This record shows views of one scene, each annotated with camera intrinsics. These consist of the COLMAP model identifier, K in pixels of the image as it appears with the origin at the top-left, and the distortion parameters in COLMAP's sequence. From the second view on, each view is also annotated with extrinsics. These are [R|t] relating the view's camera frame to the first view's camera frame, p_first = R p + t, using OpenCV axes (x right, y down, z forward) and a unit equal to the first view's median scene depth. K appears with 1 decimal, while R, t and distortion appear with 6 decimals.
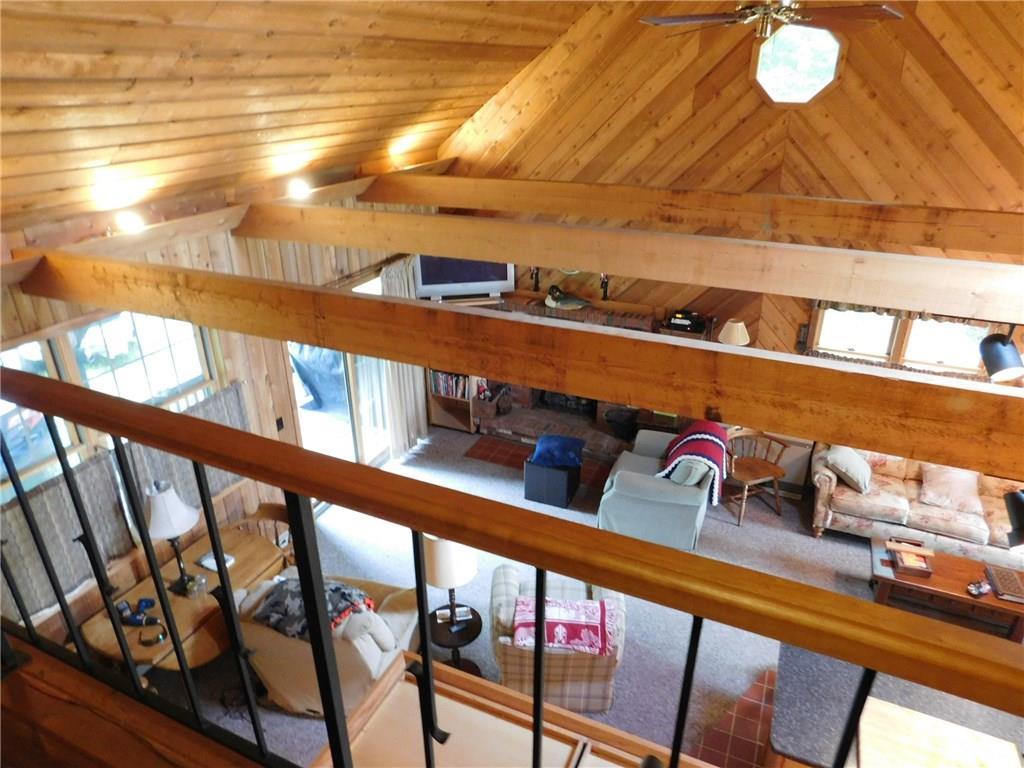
lens RADIAL K [[672.8, 0, 516.5], [0, 672.8, 385.0], [0, 0, 1]] dist [-0.072830, 0.056931]
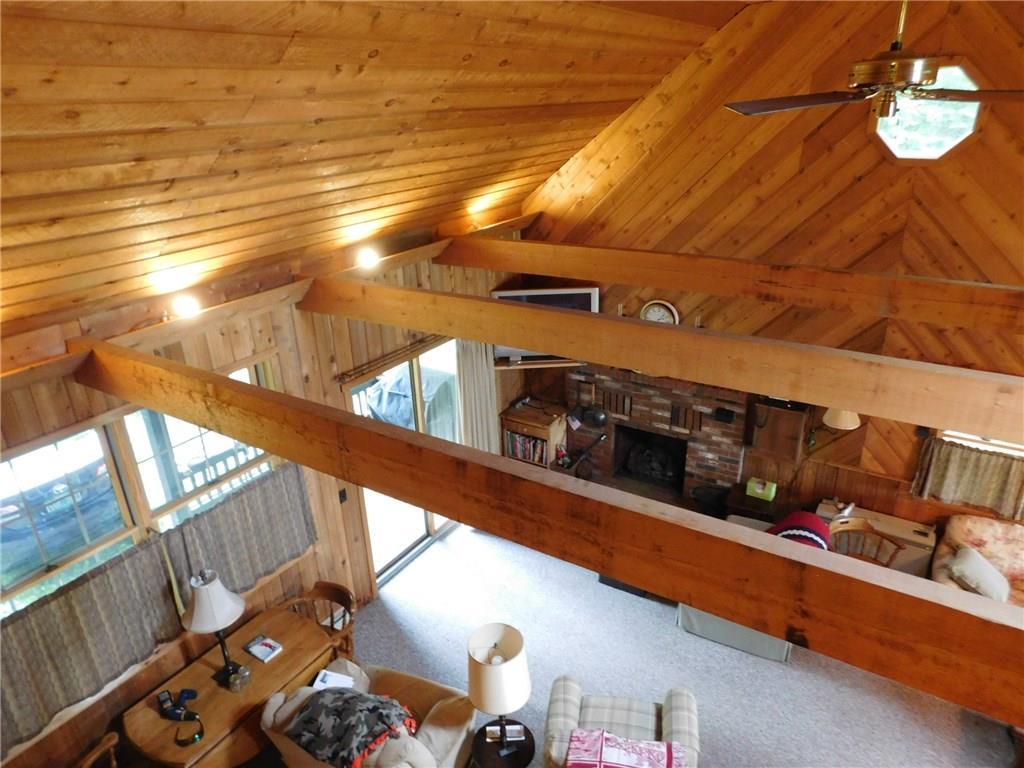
lens RADIAL K [[672.8, 0, 516.5], [0, 672.8, 385.0], [0, 0, 1]] dist [-0.072830, 0.056931]
pose [[0.988607, 0.034746, -0.146458, 0.038394], [-0.039079, 0.998876, -0.026811, -0.110049], [0.145362, 0.032229, 0.988854, 0.096034]]
